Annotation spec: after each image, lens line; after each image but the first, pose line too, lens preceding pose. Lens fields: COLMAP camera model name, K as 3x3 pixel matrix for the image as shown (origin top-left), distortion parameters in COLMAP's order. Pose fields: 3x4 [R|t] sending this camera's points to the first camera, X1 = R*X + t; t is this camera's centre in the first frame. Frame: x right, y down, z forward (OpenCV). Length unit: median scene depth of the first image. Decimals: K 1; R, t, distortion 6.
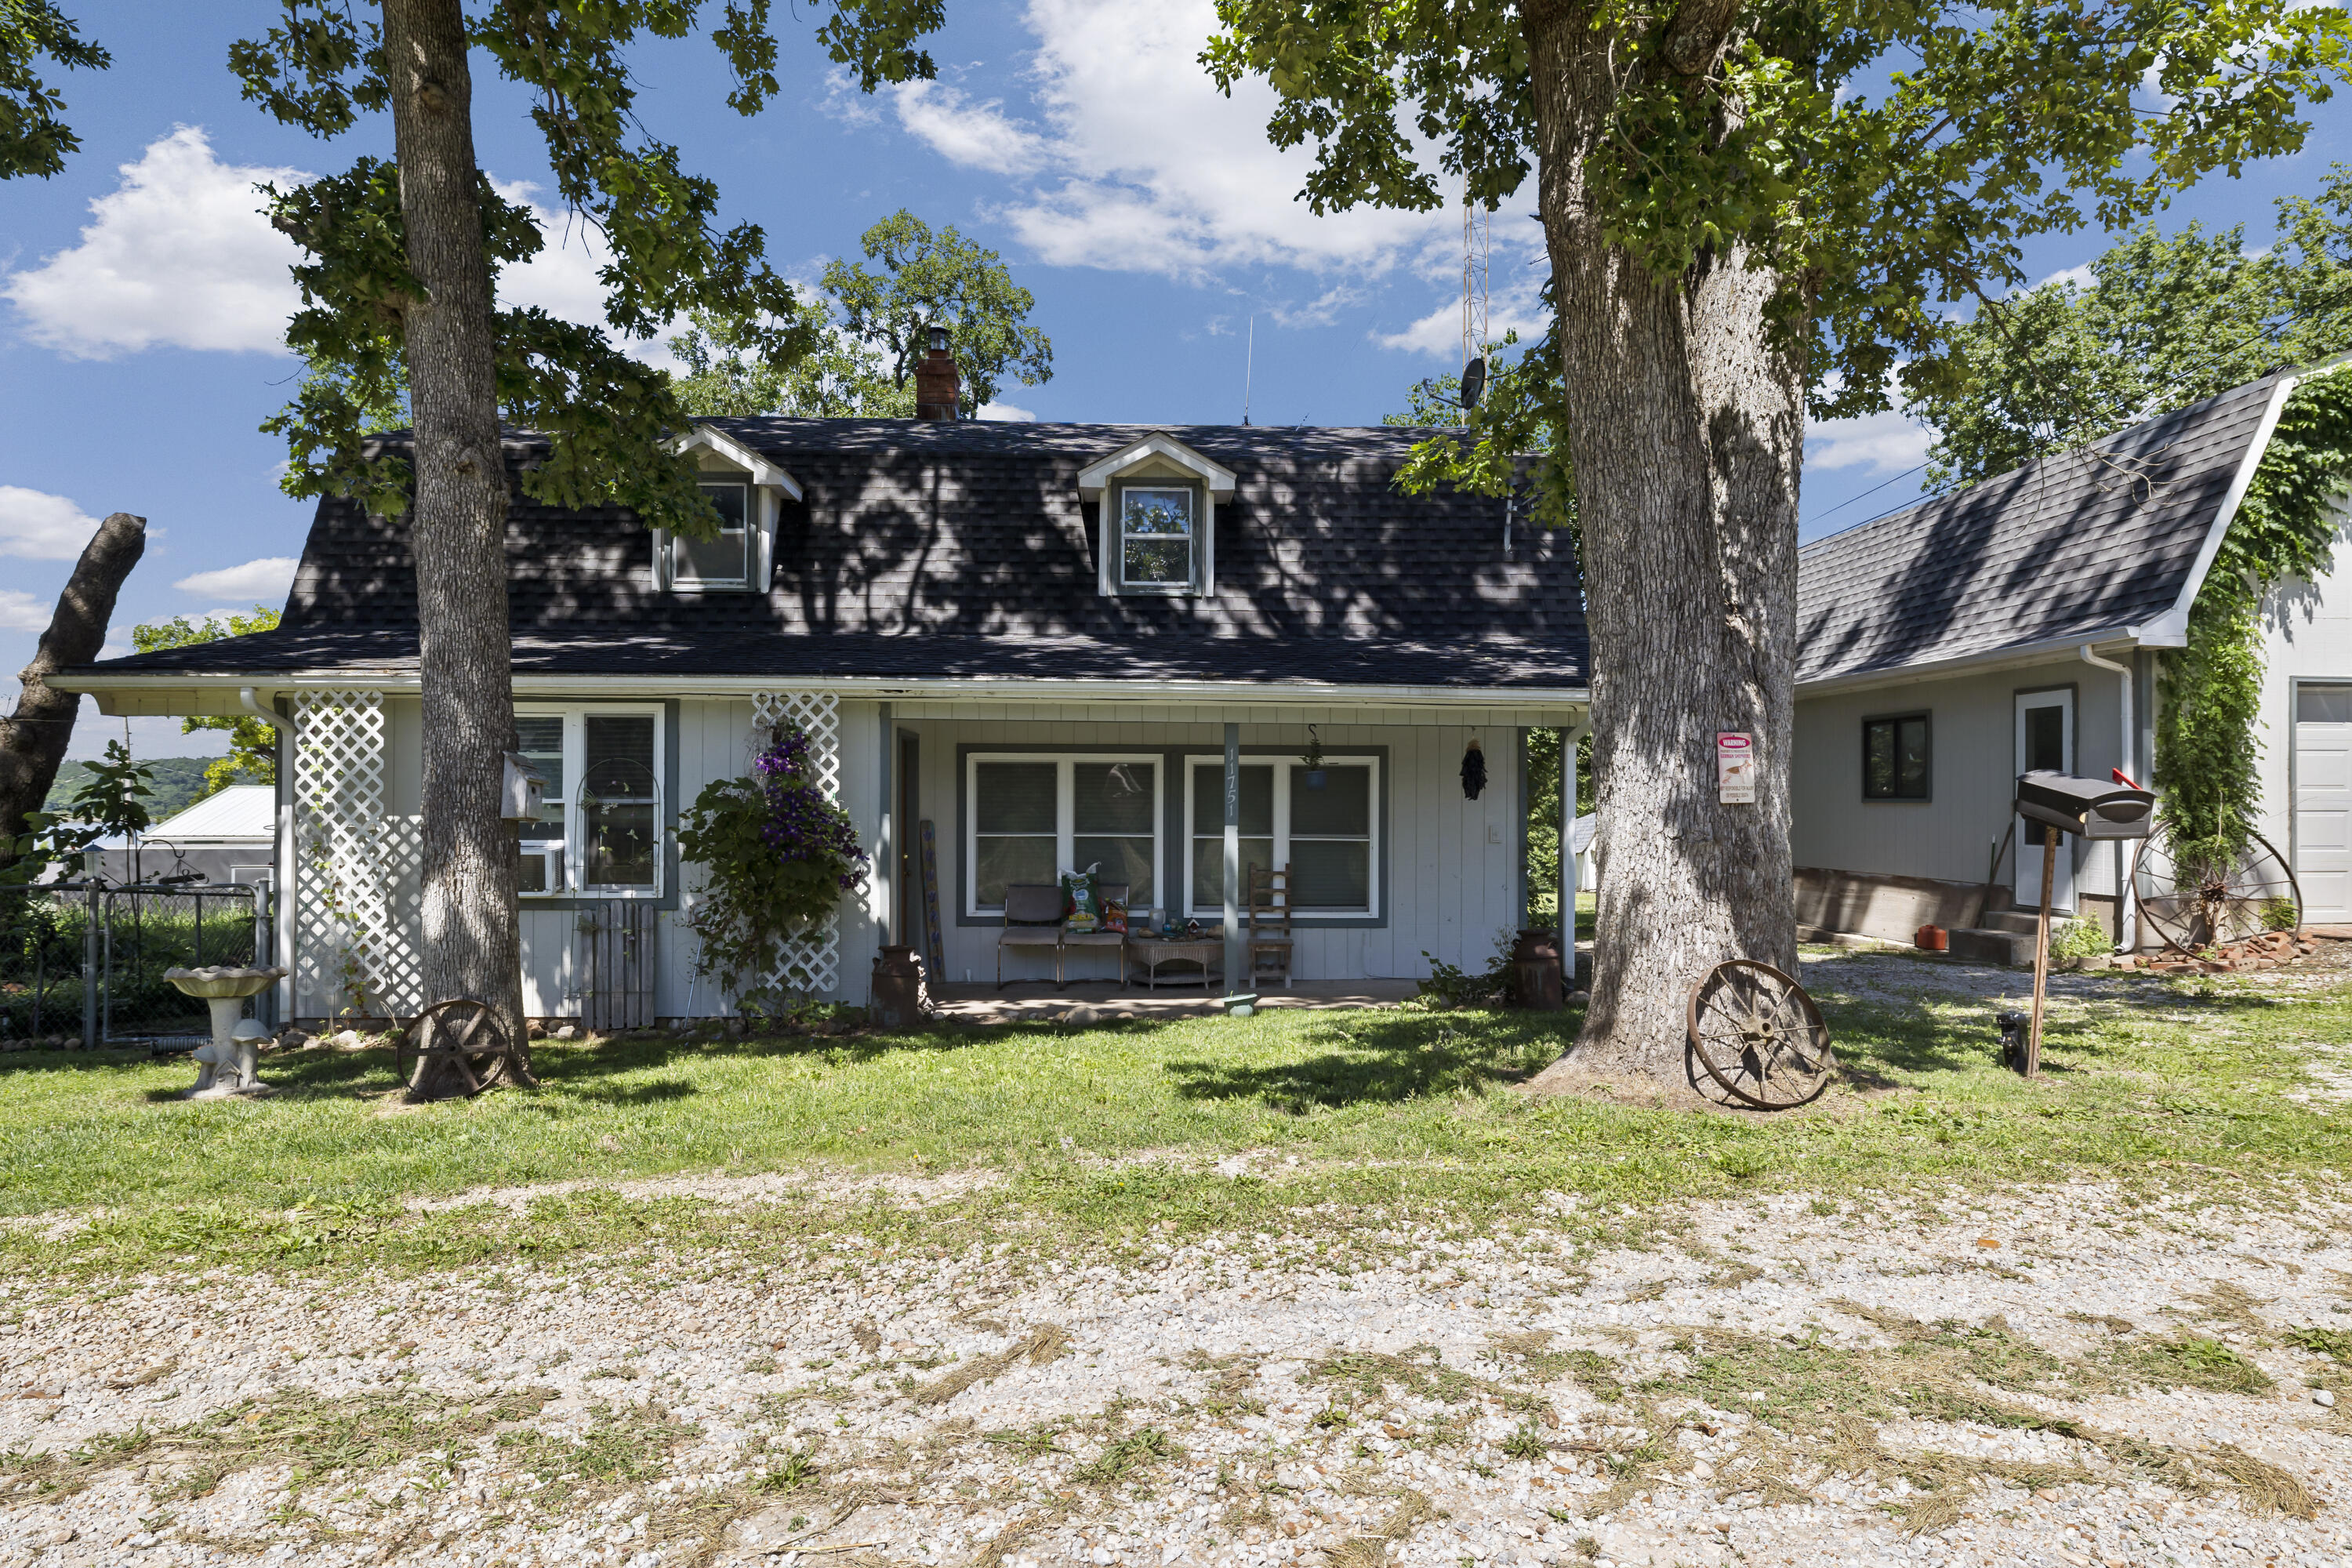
lens RADIAL K [[1334.3, 0, 1167.4], [0, 1334.3, 784.3], [0, 0, 1]] dist [-0.027300, -0.000058]
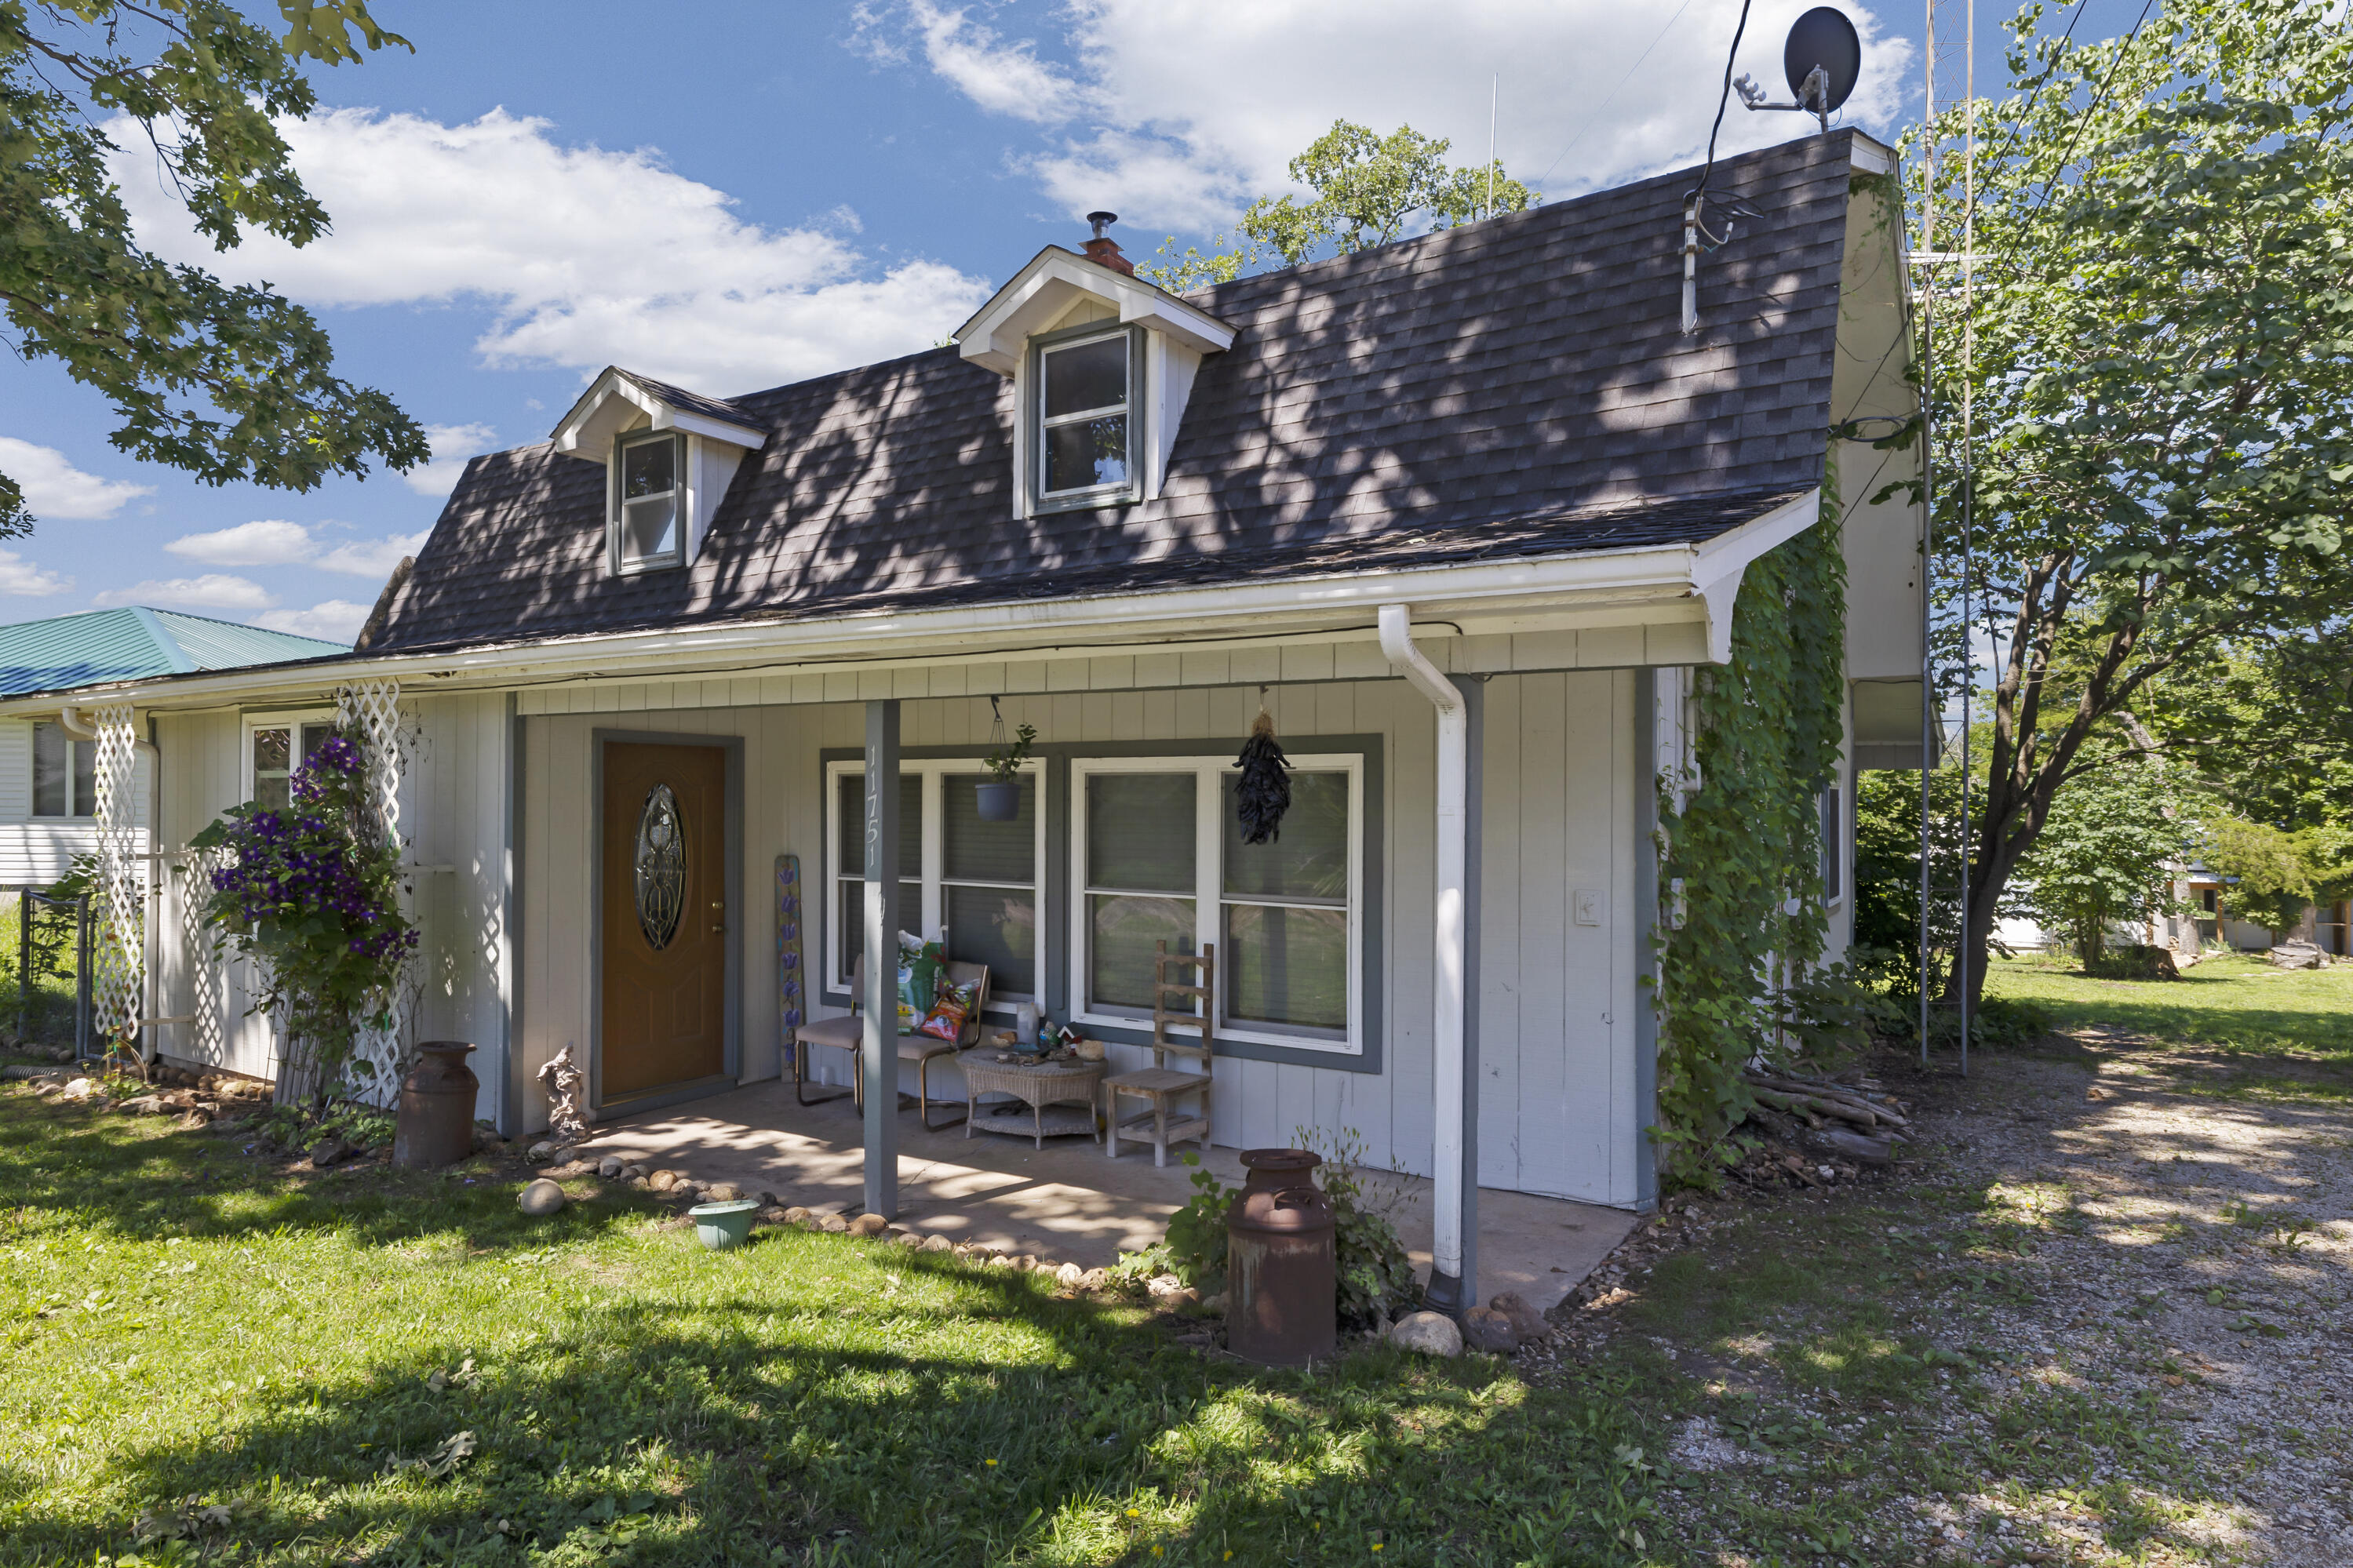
lens RADIAL K [[1334.7, 0, 1184.0], [0, 1334.7, 785.4], [0, 0, 1]] dist [-0.027300, -0.000058]
pose [[0.819982, -0.007372, -0.572342, 0.396399], [0.005471, 0.999972, -0.005042, -0.005304], [0.572363, 0.001003, 0.820000, 0.509131]]
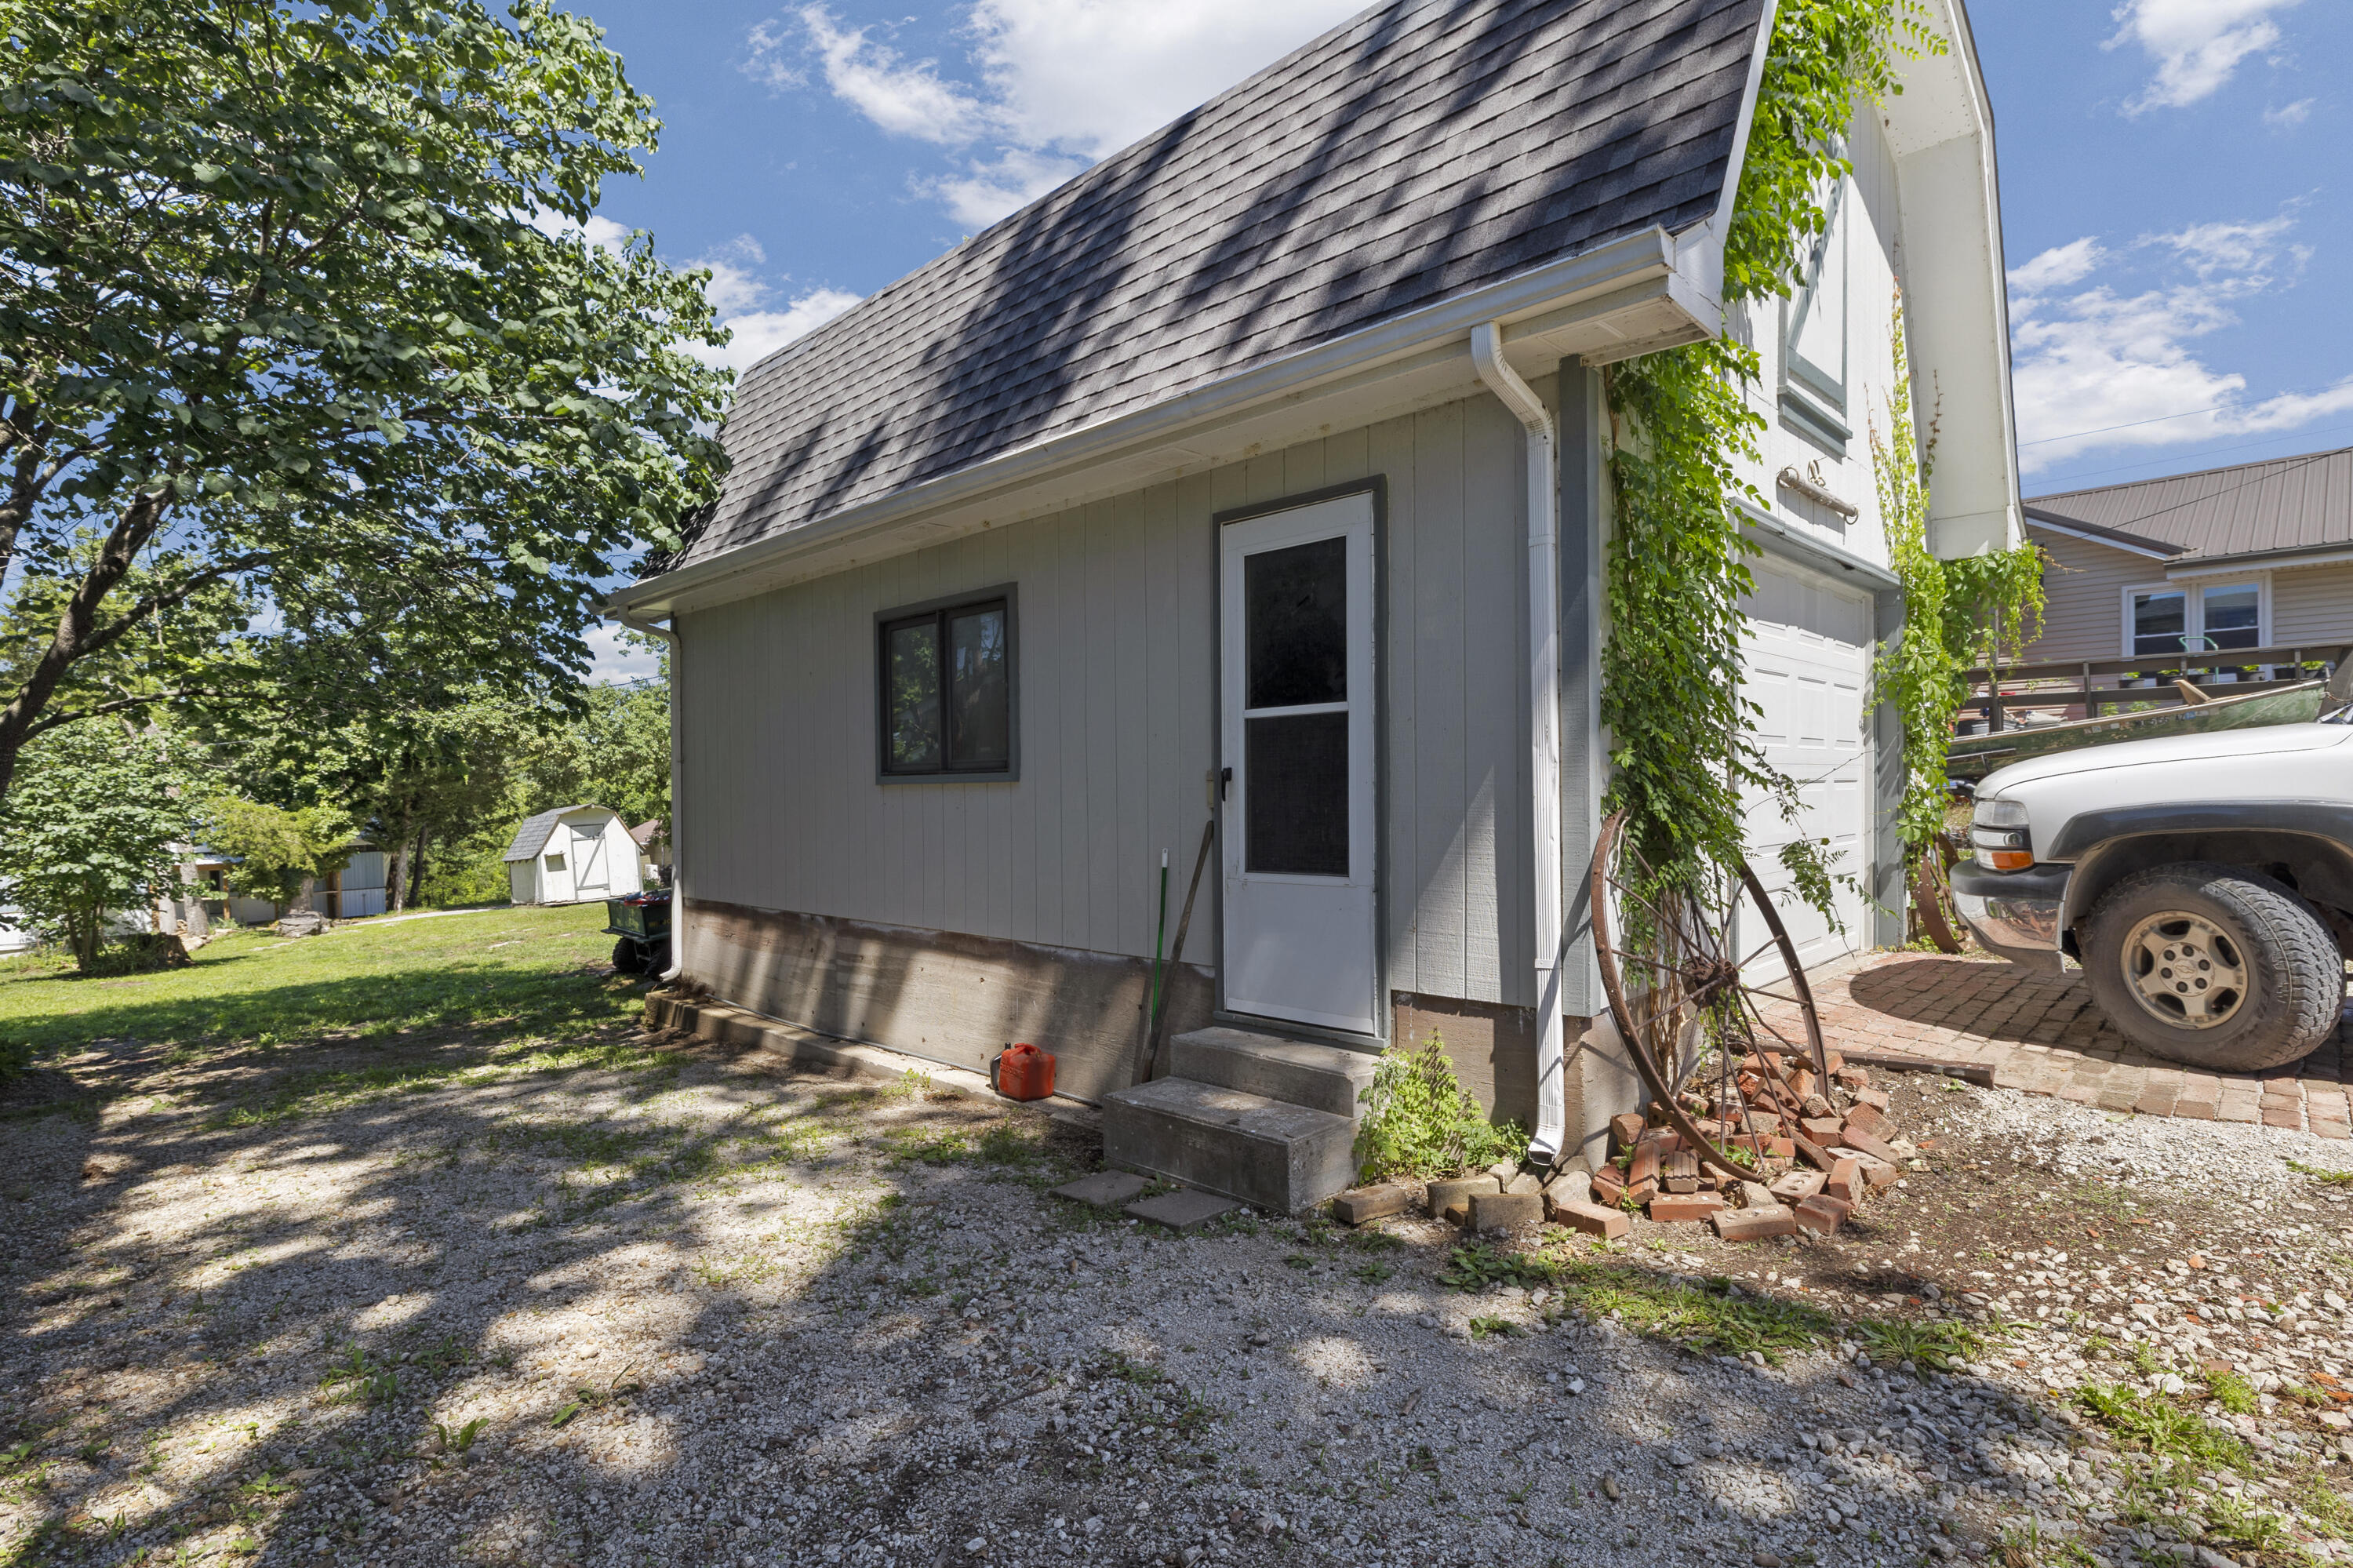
lens RADIAL K [[1181.3, 0, 1126.9], [0, 1181.3, 817.4], [0, 0, 1]] dist [0.000868, 0.000593]
pose [[0.754302, -0.027308, 0.655959, 0.396366], [0.004546, 0.999328, 0.036376, 0.014315], [-0.656511, -0.024456, 0.753920, 0.795780]]
